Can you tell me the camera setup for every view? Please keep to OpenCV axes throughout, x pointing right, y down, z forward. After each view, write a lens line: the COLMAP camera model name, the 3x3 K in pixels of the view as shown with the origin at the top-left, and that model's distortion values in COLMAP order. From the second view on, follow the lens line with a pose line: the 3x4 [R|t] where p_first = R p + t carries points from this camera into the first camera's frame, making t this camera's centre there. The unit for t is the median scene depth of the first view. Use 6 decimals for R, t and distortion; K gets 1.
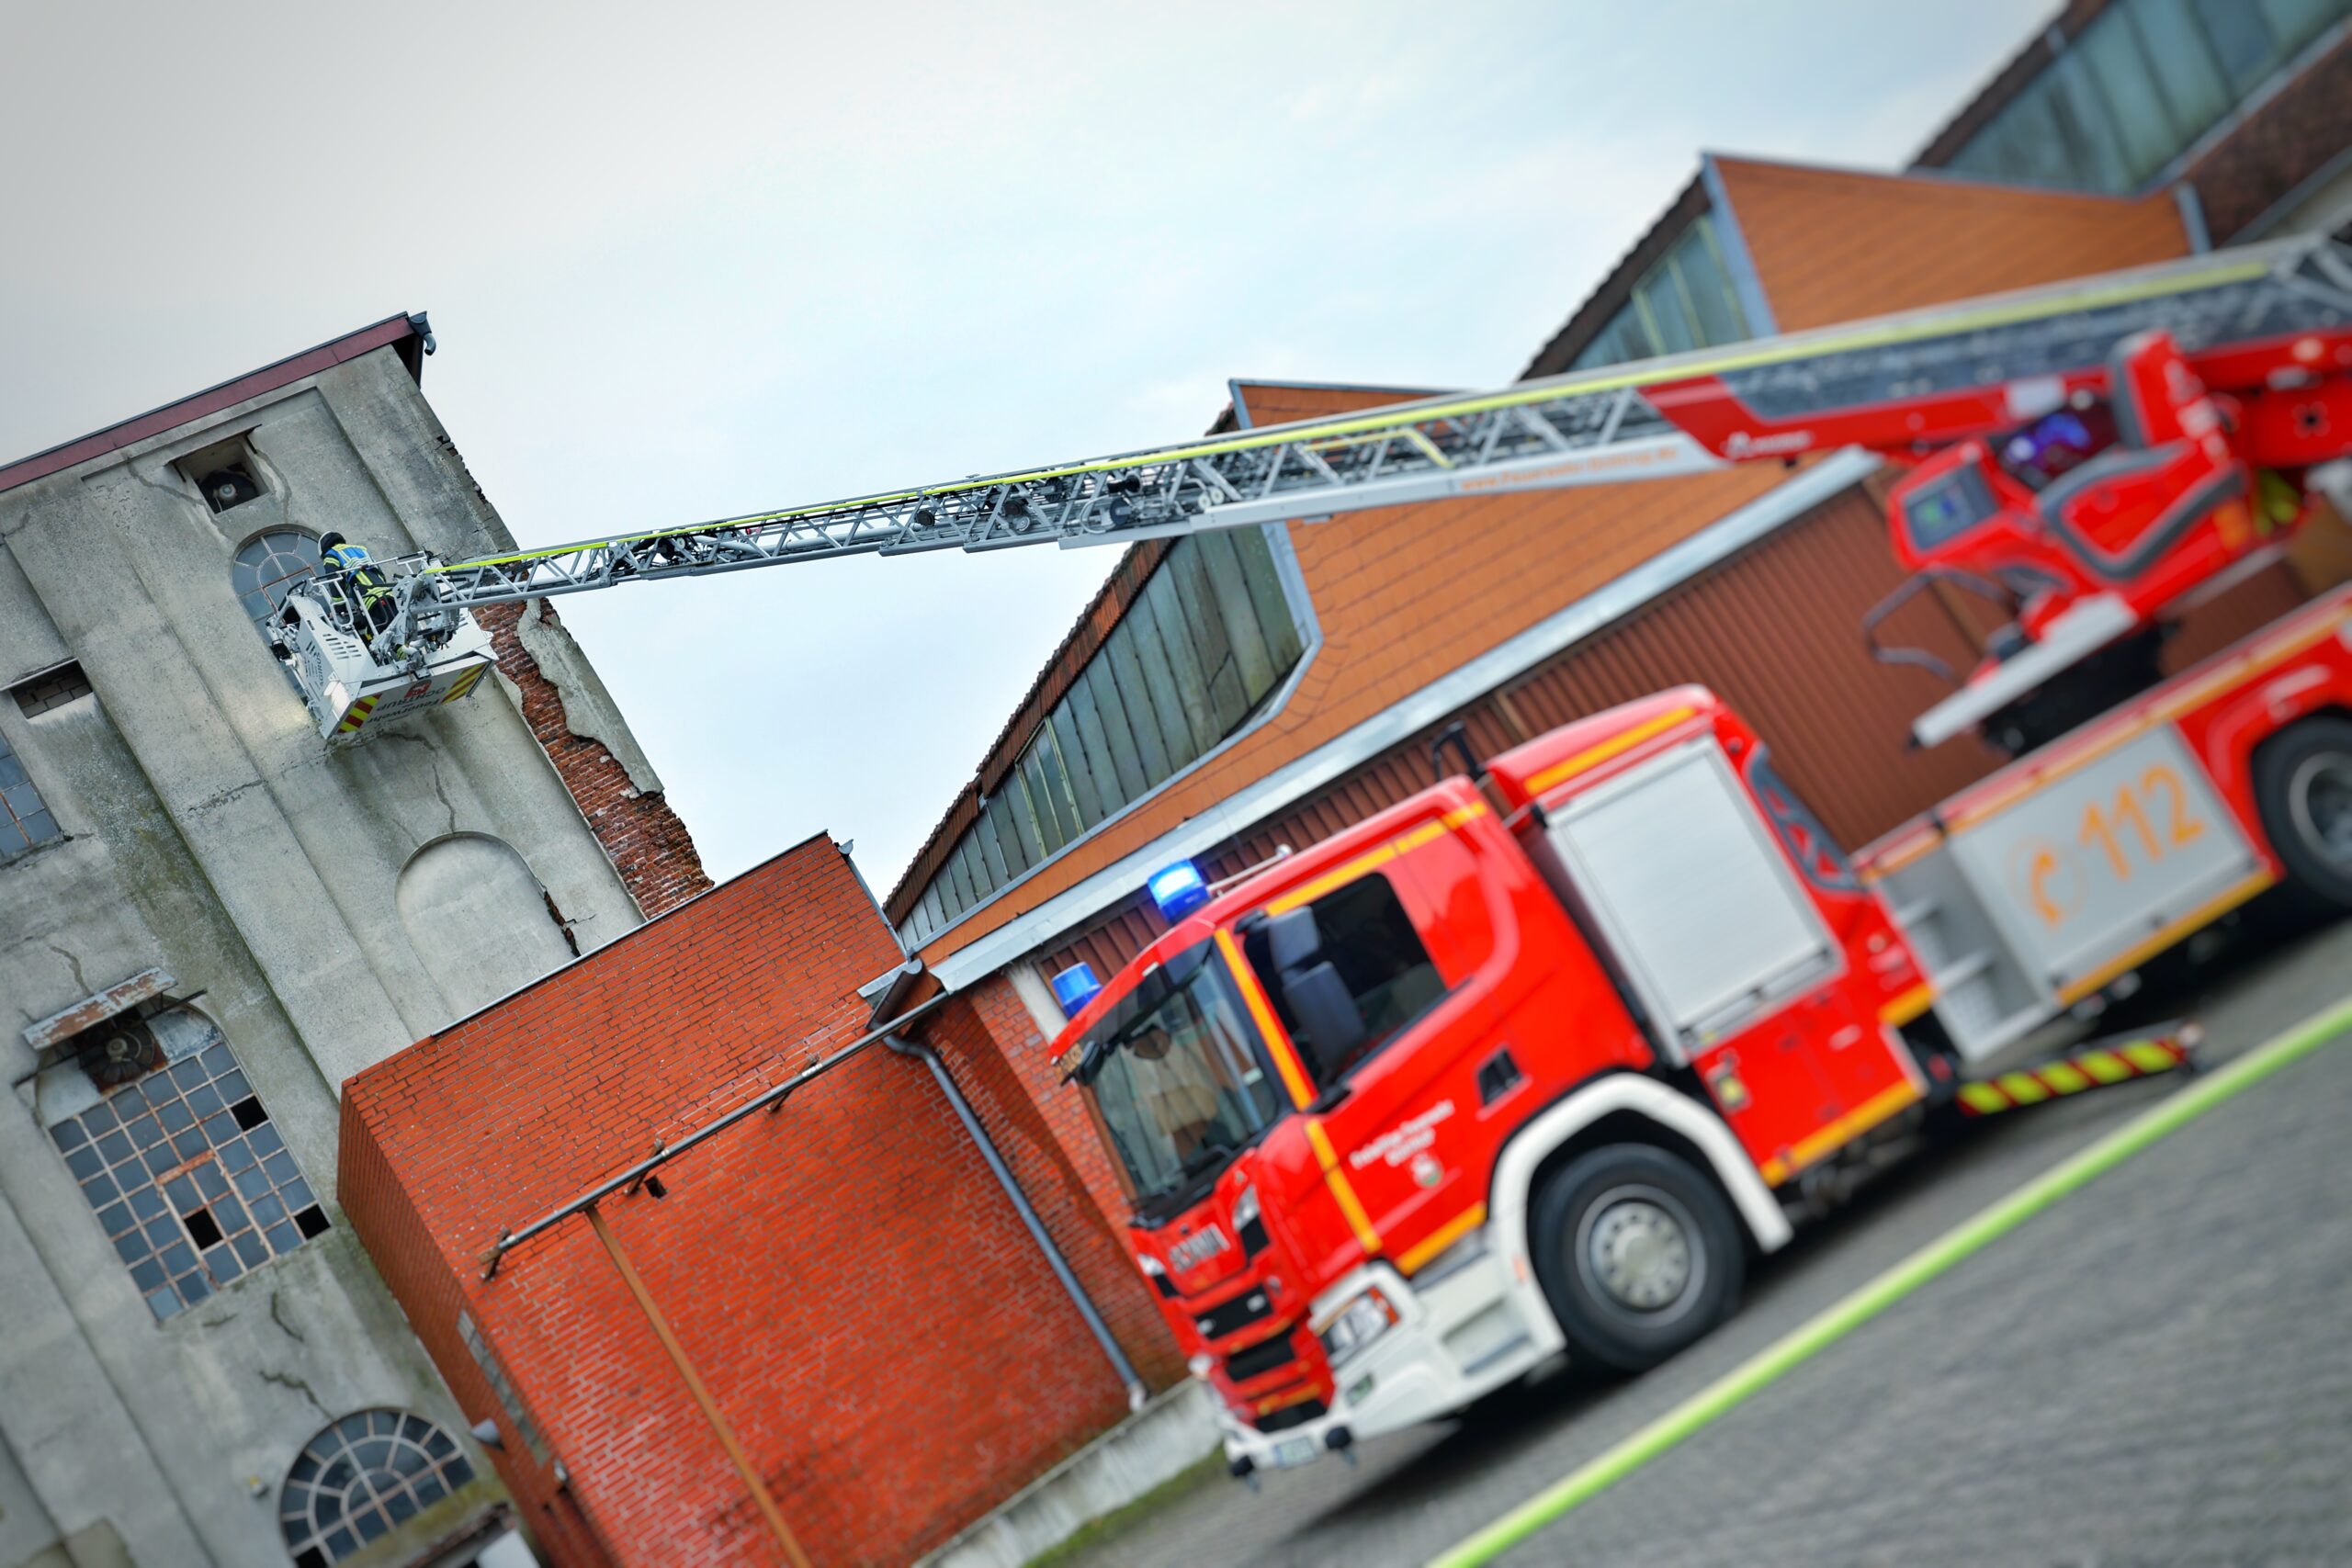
lens RADIAL K [[2573.6, 0, 1176.0], [0, 2573.6, 784.0], [0, 0, 1]] dist [-0.021429, 0.207869]
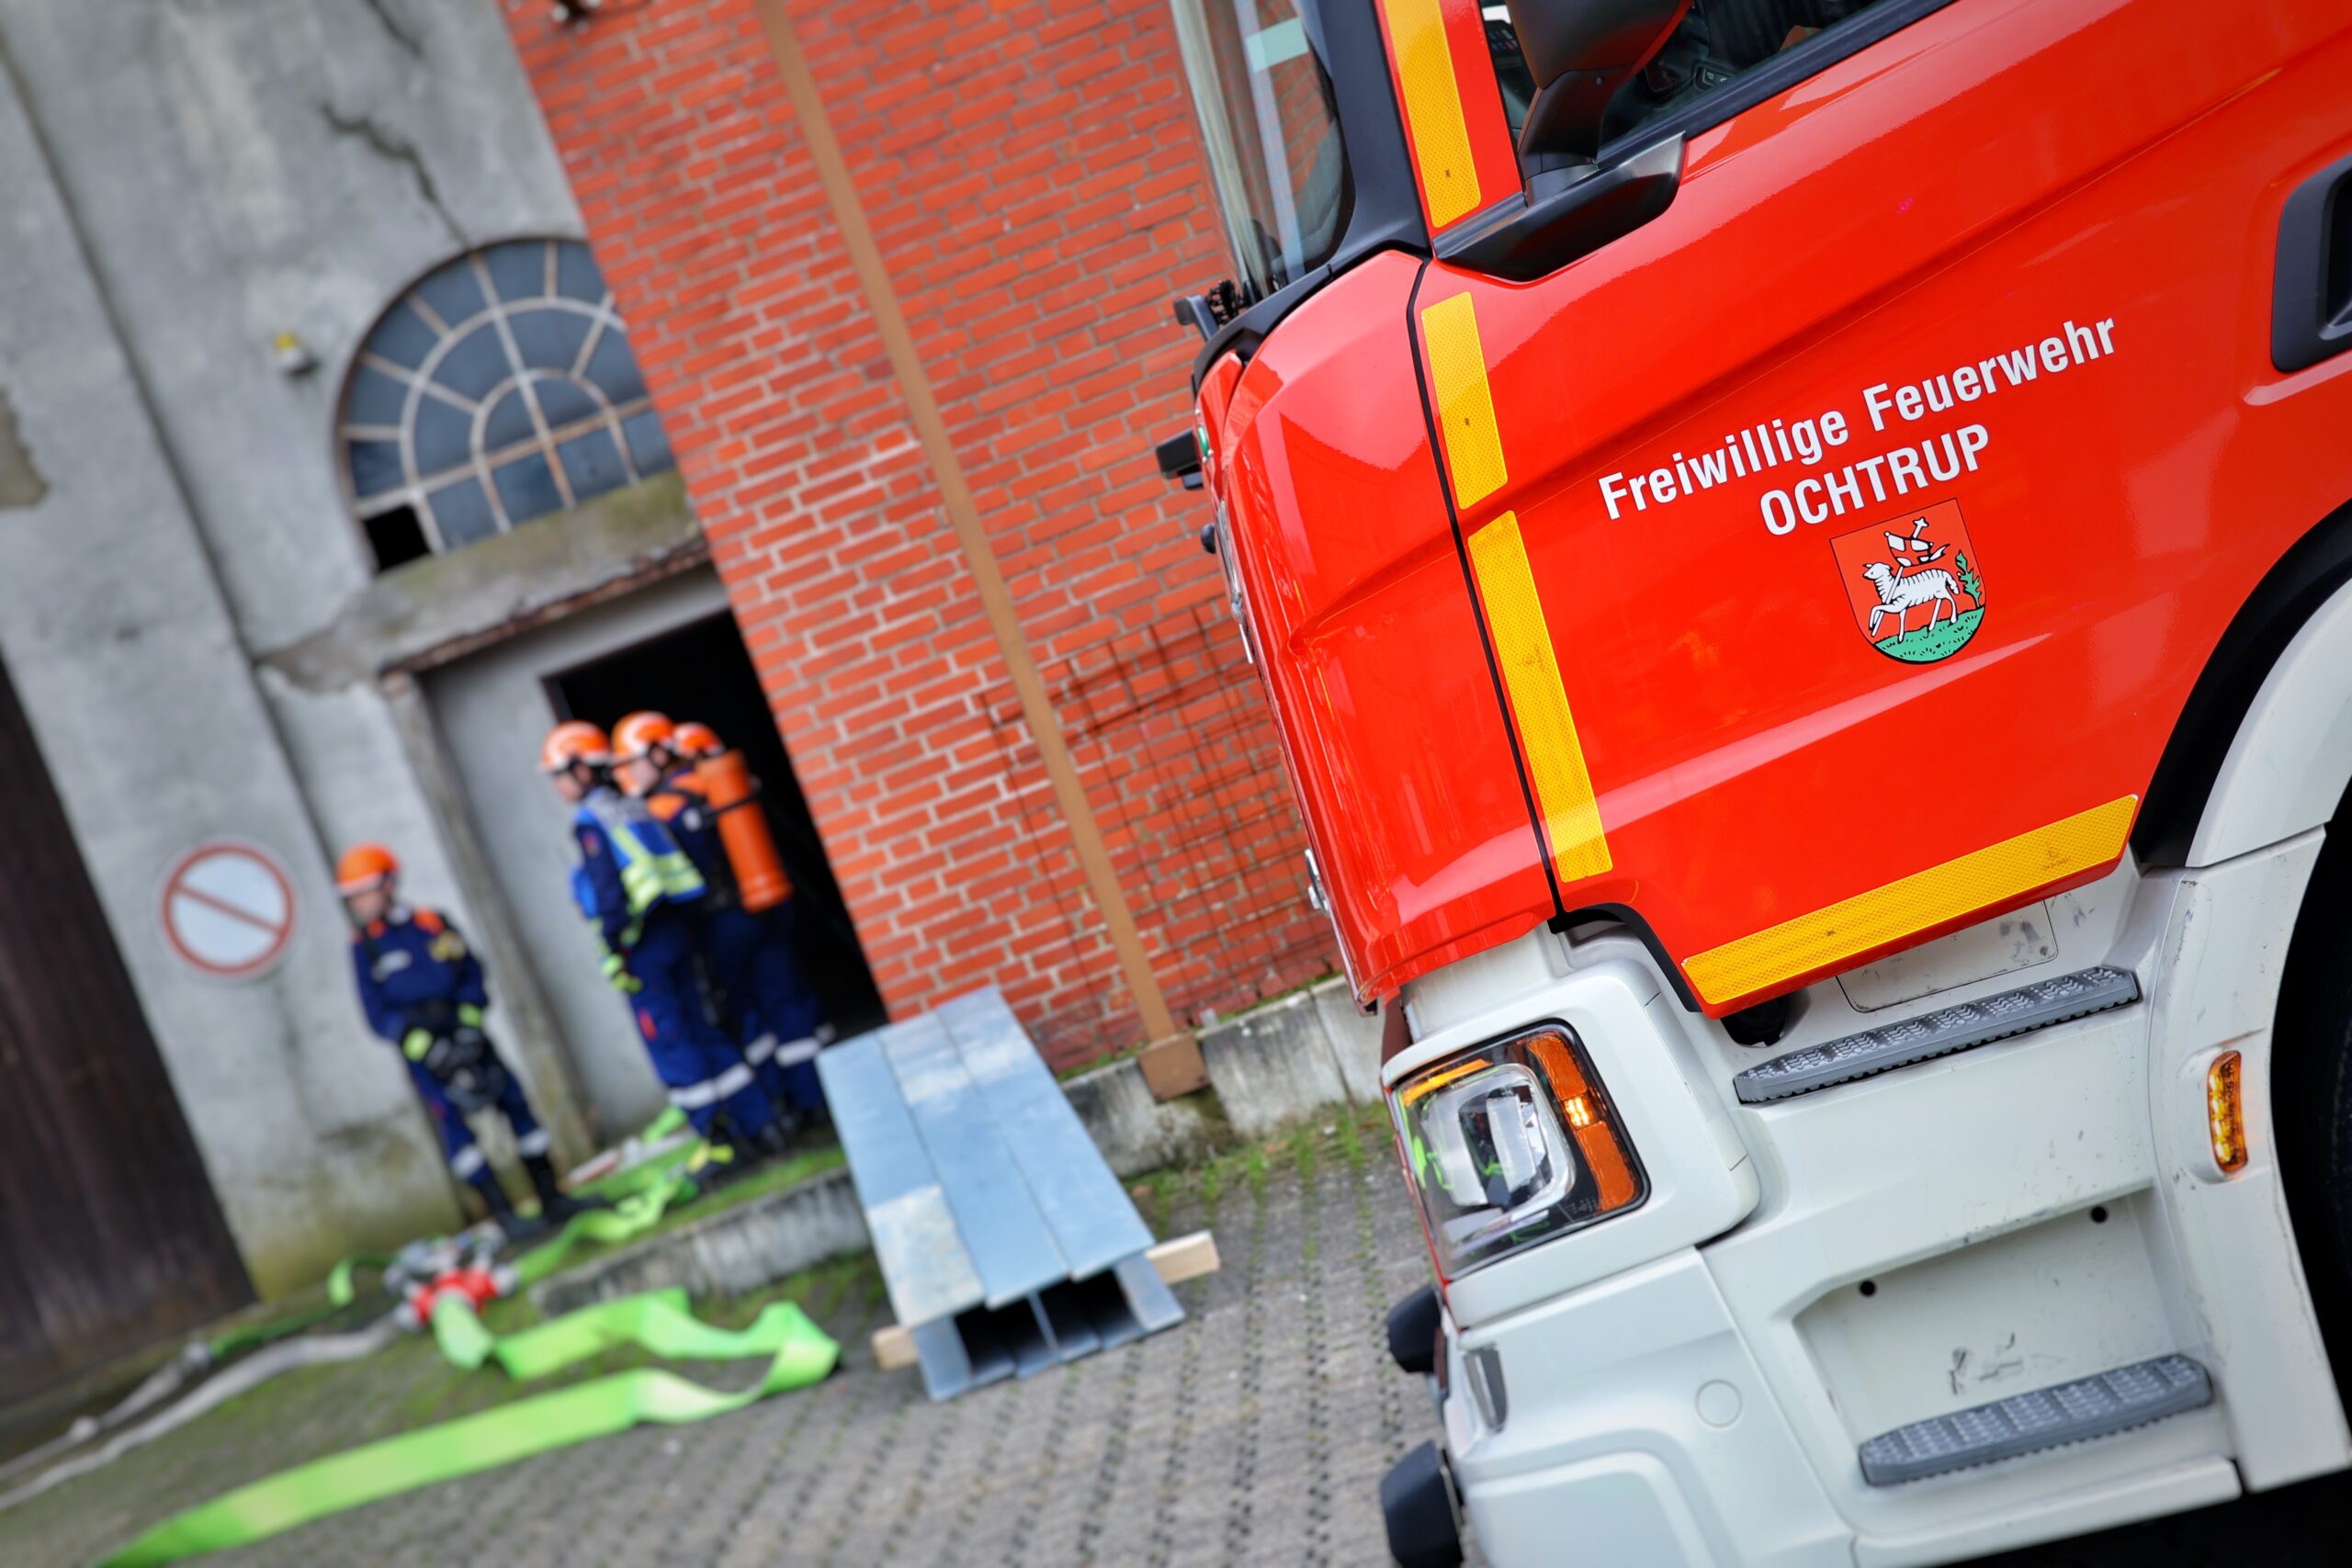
lens RADIAL K [[4917.2, 0, 1176.0], [0, 4917.2, 784.0], [0, 0, 1]] dist [0.307930, 0.587663]
pose [[0.919230, 0.229146, -0.320168, 0.085168], [-0.103006, 0.924830, 0.366168, 0.005735], [0.380007, -0.303613, 0.873735, 0.276925]]
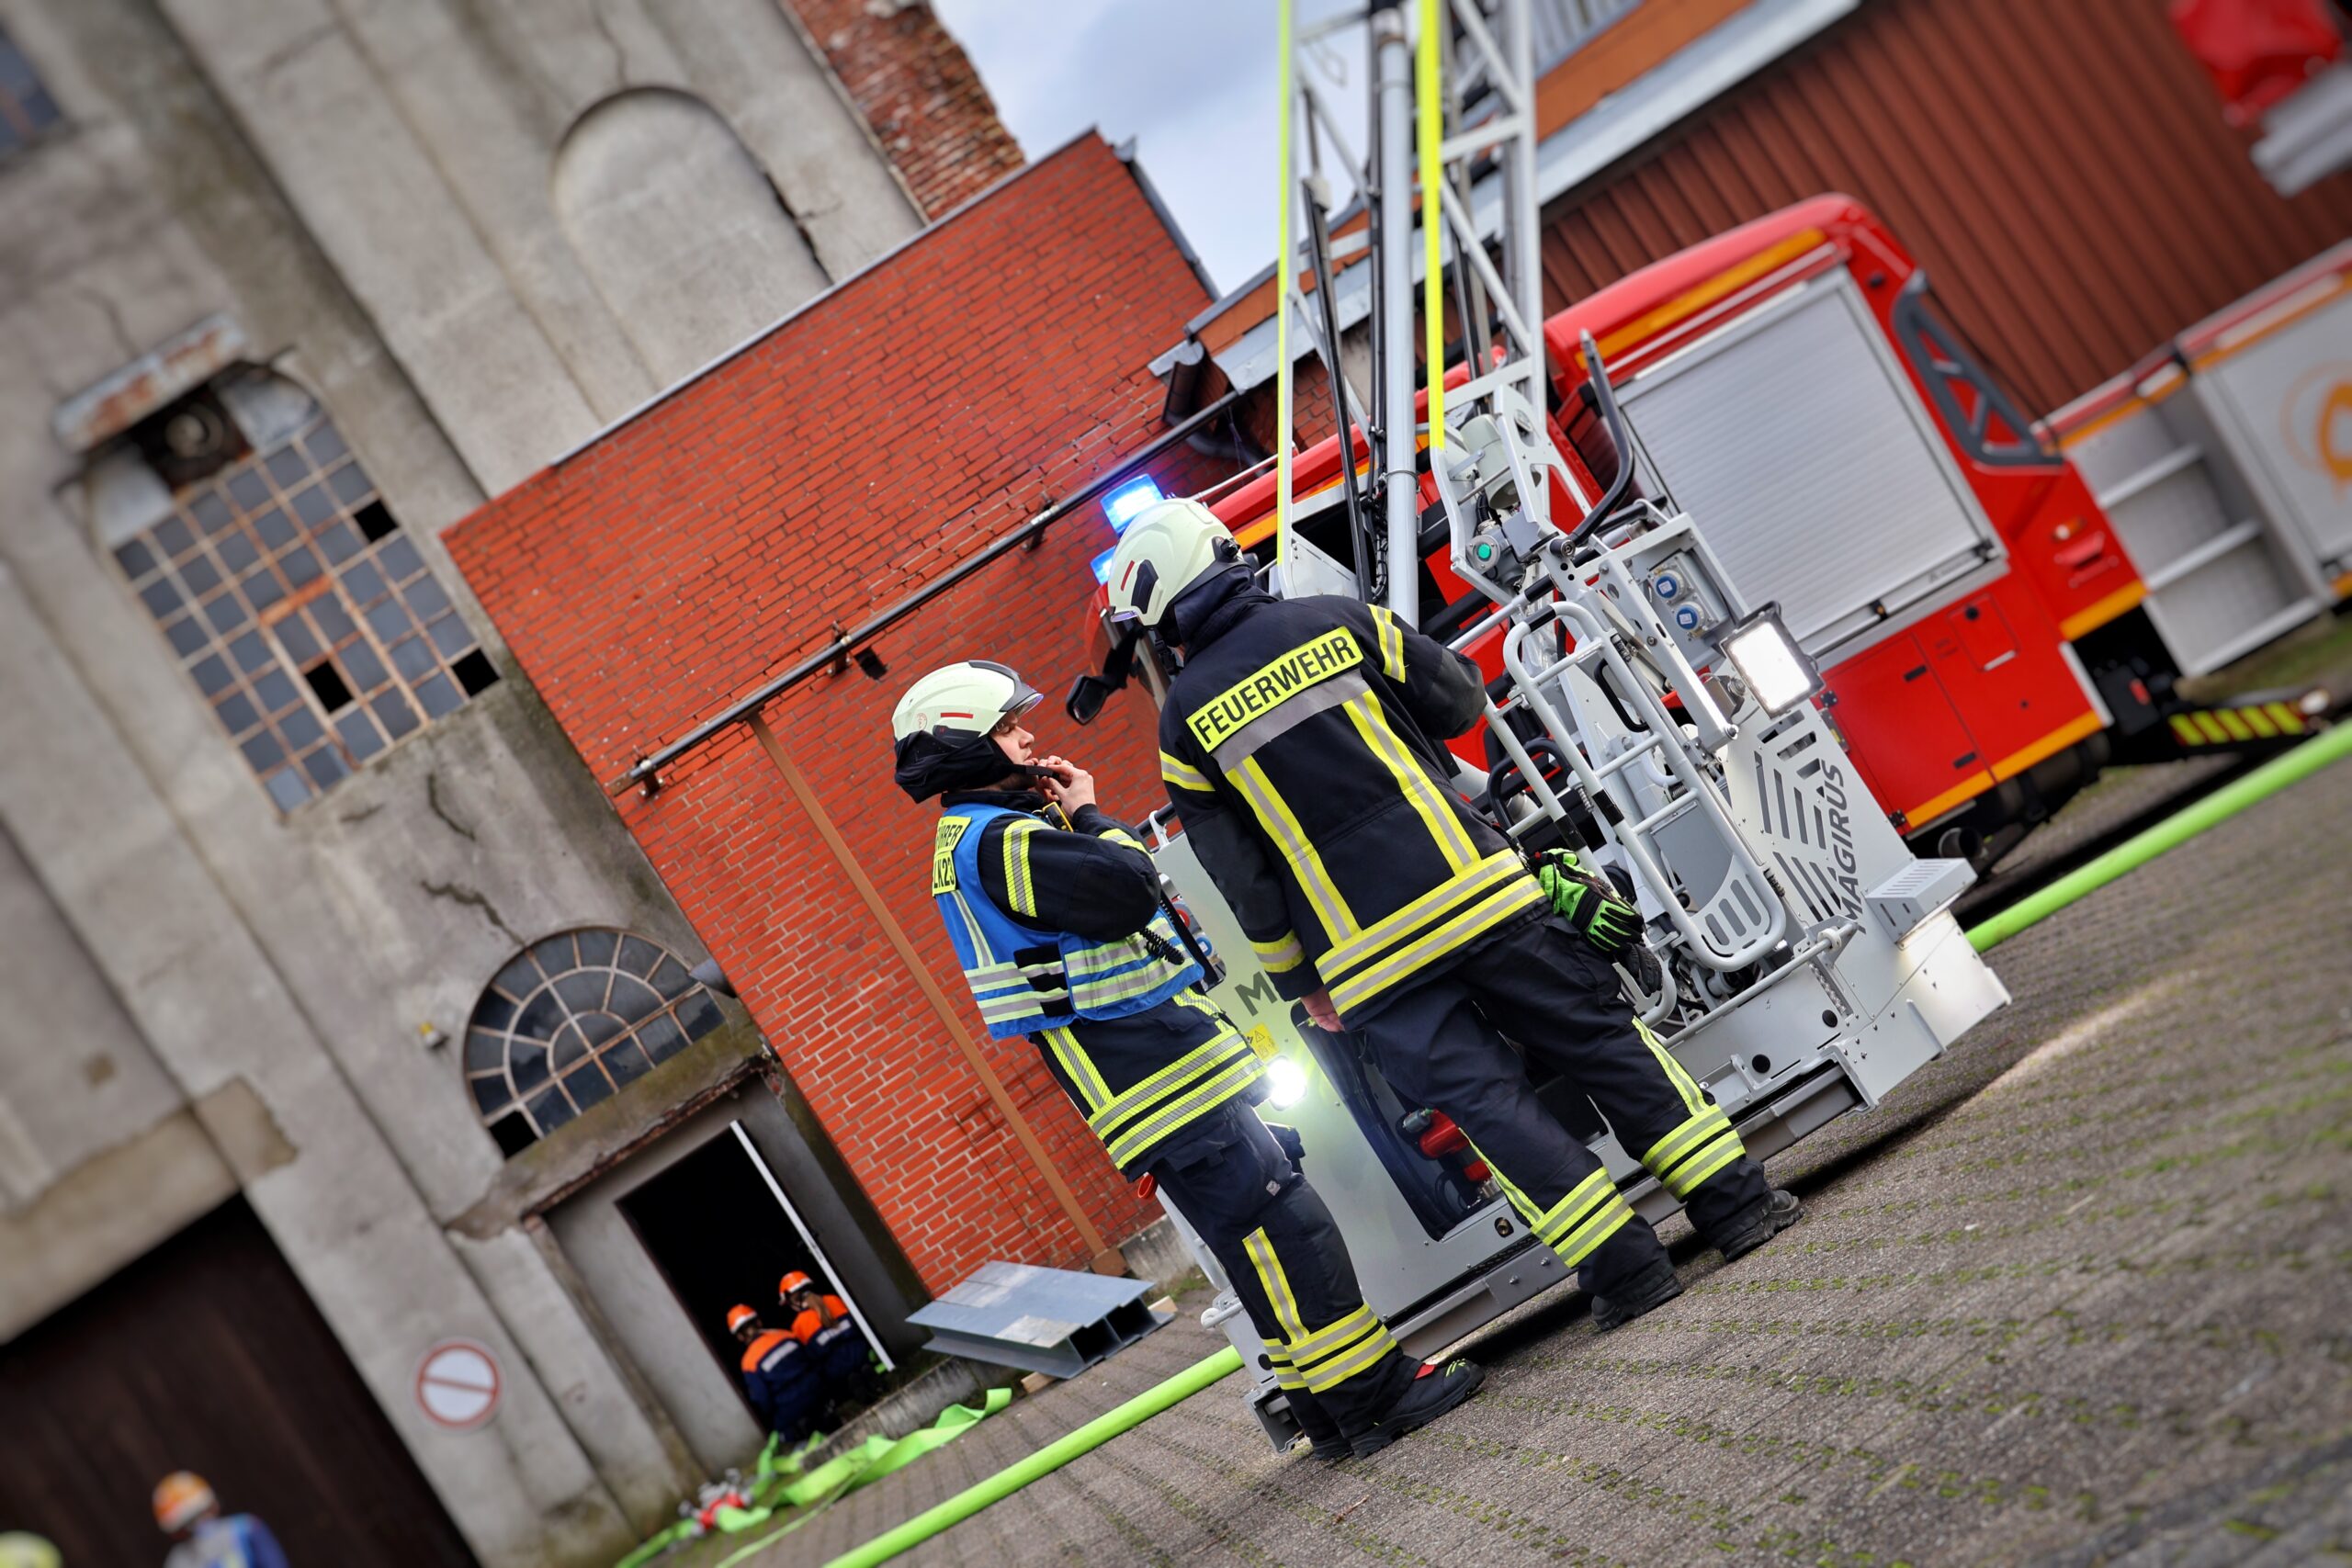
lens RADIAL K [[4917.2, 0, 1176.0], [0, 4917.2, 784.0], [0, 0, 1]] dist [0.307930, 0.587663]
pose [[0.969010, -0.007576, -0.246904, 0.197582], [0.070538, 0.966398, 0.247181, -0.130142], [0.236735, -0.256937, 0.936984, -0.247913]]
